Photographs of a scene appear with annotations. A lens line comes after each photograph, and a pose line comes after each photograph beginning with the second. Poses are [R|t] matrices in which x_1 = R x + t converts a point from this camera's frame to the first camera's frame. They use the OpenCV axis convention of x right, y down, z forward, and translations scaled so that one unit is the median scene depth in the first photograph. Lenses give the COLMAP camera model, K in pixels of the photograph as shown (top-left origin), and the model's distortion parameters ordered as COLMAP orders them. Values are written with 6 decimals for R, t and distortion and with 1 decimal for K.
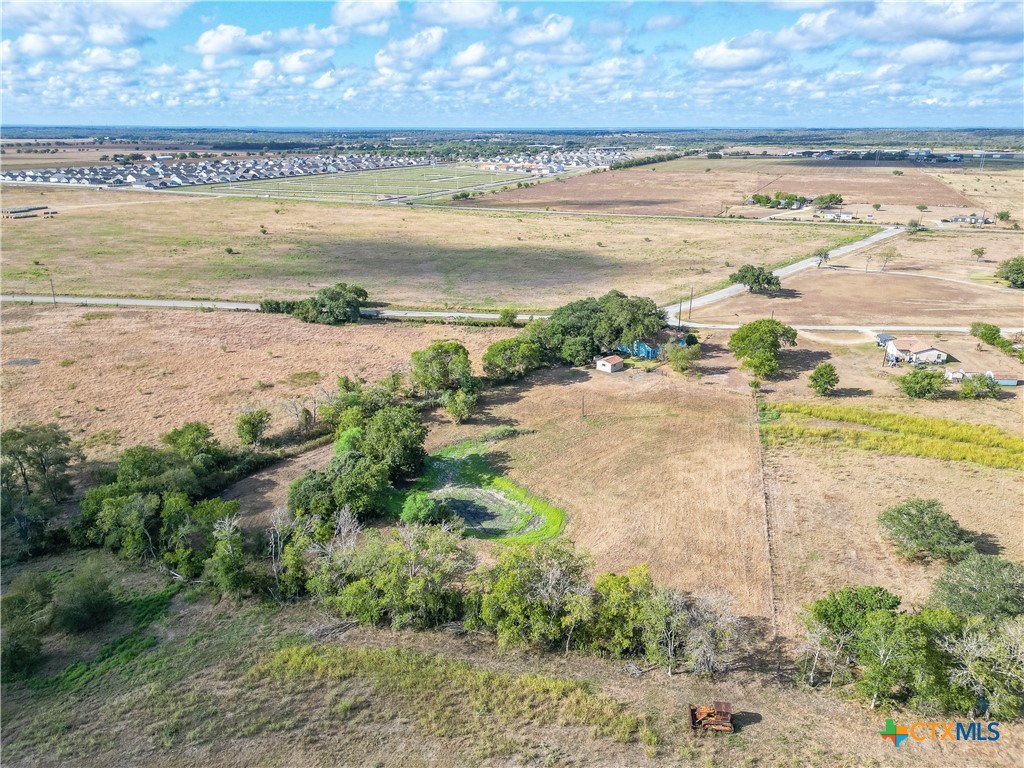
lens RADIAL K [[745.1, 0, 512.0], [0, 745.1, 384.0], [0, 0, 1]] dist [0.050881, -0.044449]
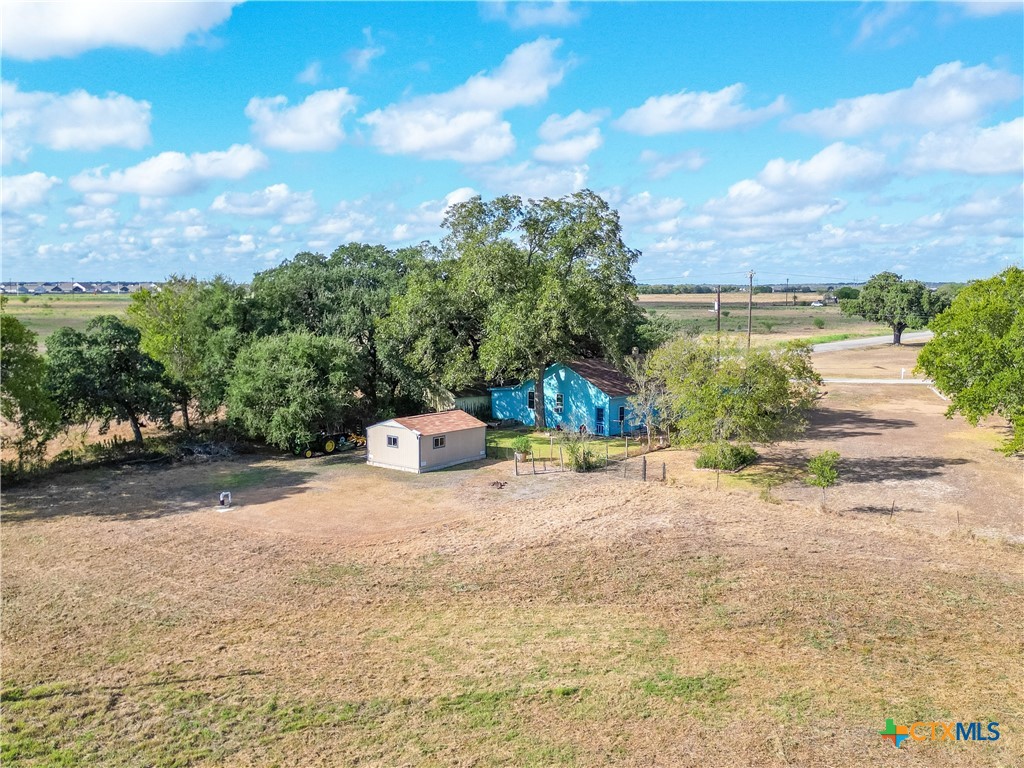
lens RADIAL K [[745.1, 0, 512.0], [0, 745.1, 384.0], [0, 0, 1]] dist [0.050881, -0.044449]
pose [[0.997679, -0.020235, -0.065014, 0.176189], [-0.000251, 0.953721, -0.300692, 0.027499], [0.068089, 0.300010, 0.951503, 0.774166]]
